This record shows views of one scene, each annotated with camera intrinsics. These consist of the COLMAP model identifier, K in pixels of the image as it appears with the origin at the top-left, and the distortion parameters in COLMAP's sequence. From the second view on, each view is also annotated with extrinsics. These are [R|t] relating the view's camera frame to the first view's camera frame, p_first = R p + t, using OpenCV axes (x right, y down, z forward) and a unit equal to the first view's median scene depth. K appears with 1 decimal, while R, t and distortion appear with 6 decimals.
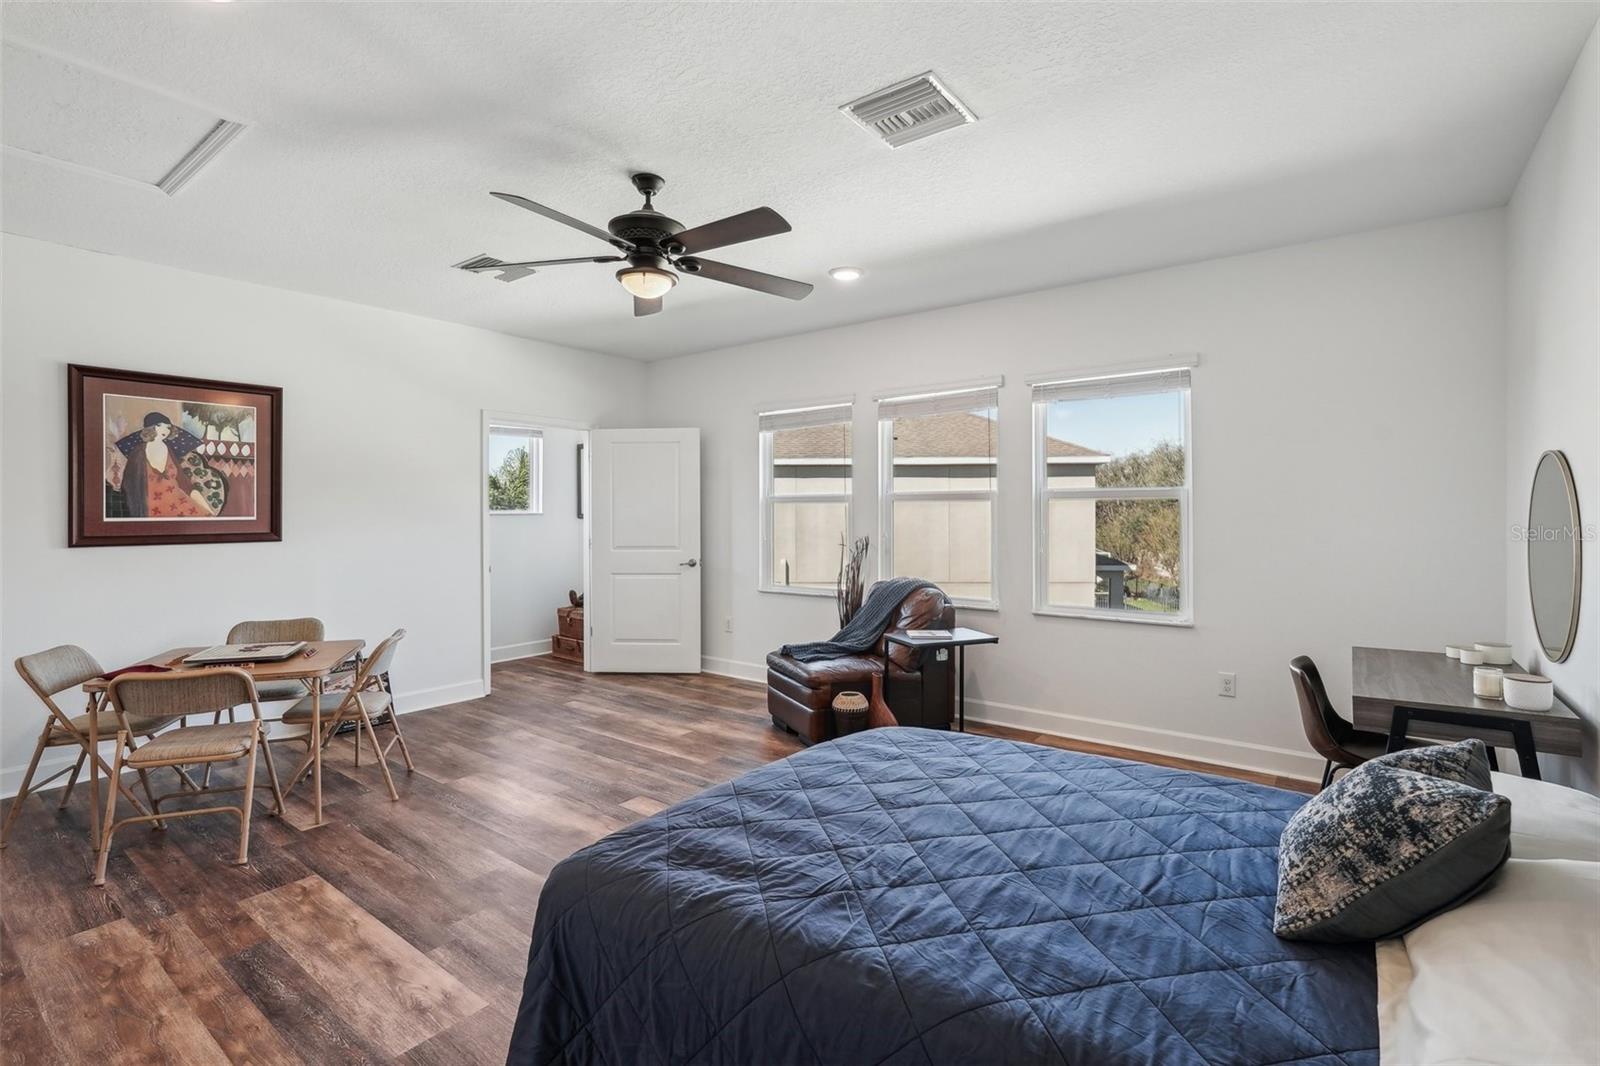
lens RADIAL K [[724.1, 0, 822.2], [0, 724.1, 504.4], [0, 0, 1]] dist [-0.017971, 0.008558]
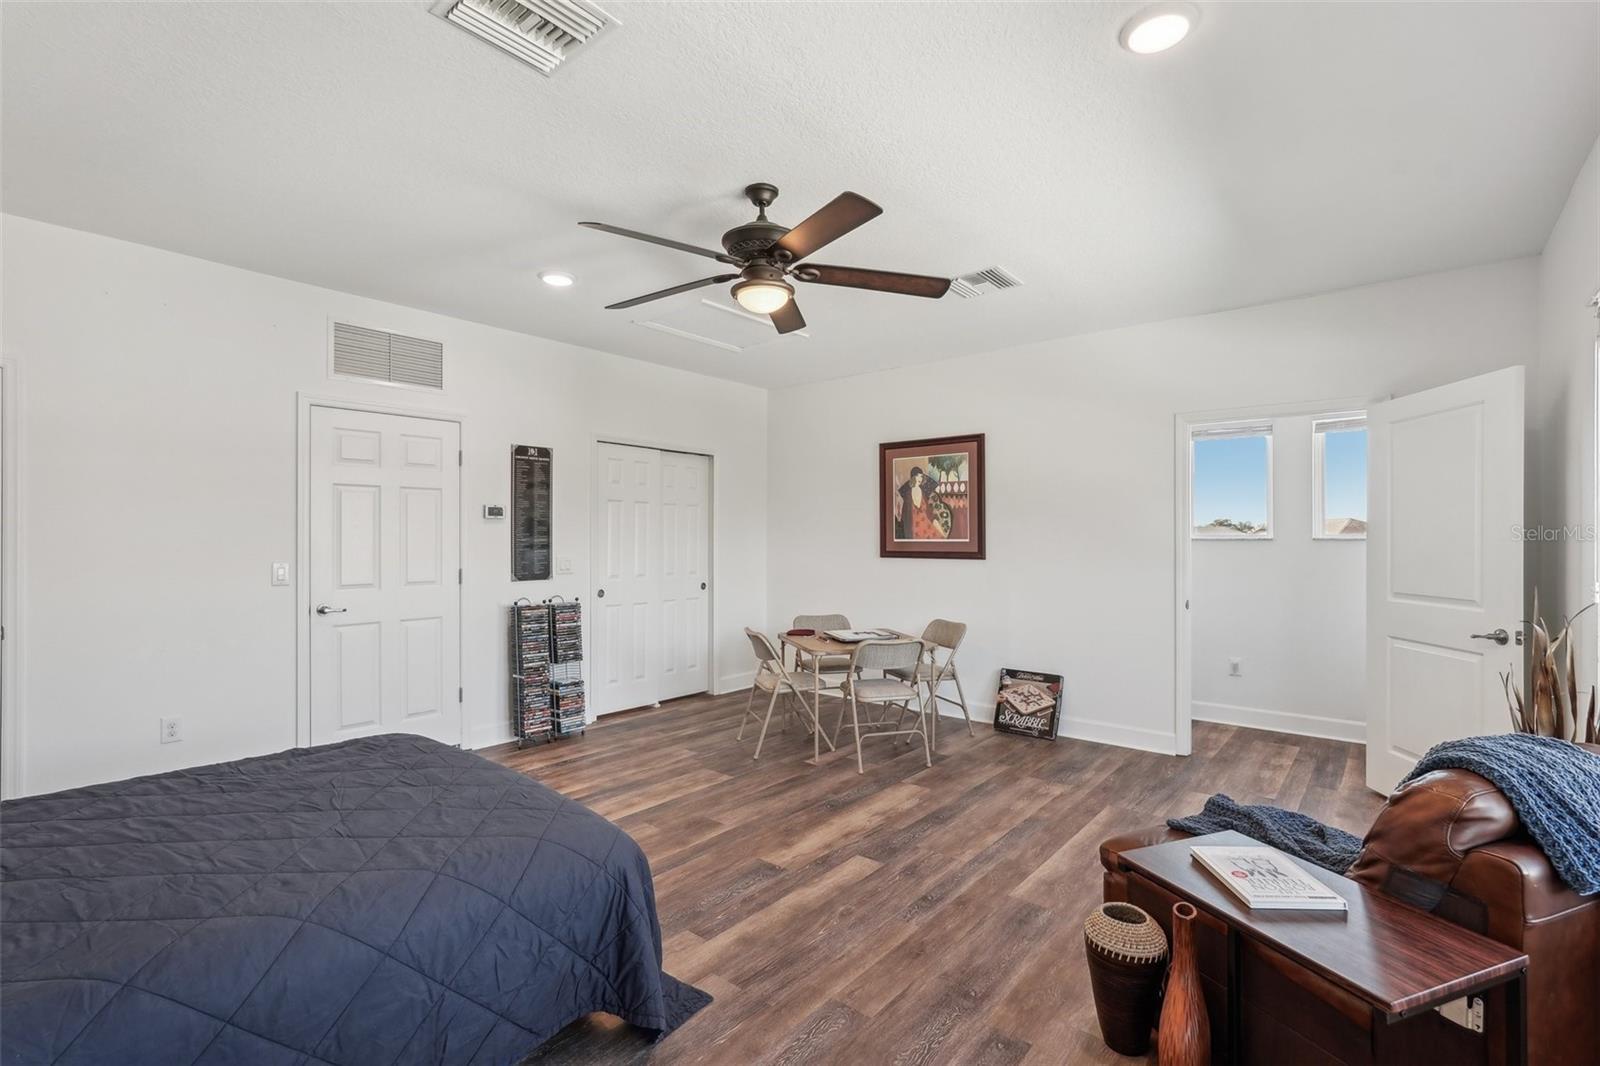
lens RADIAL K [[724.1, 0, 801.9], [0, 724.1, 539.6], [0, 0, 1]] dist [-0.017971, 0.008558]
pose [[-0.056345, 0.003746, -0.998404, 0.524662], [0.007870, 0.999964, 0.003308, 0.011965], [0.998380, -0.007671, -0.056373, 0.821605]]
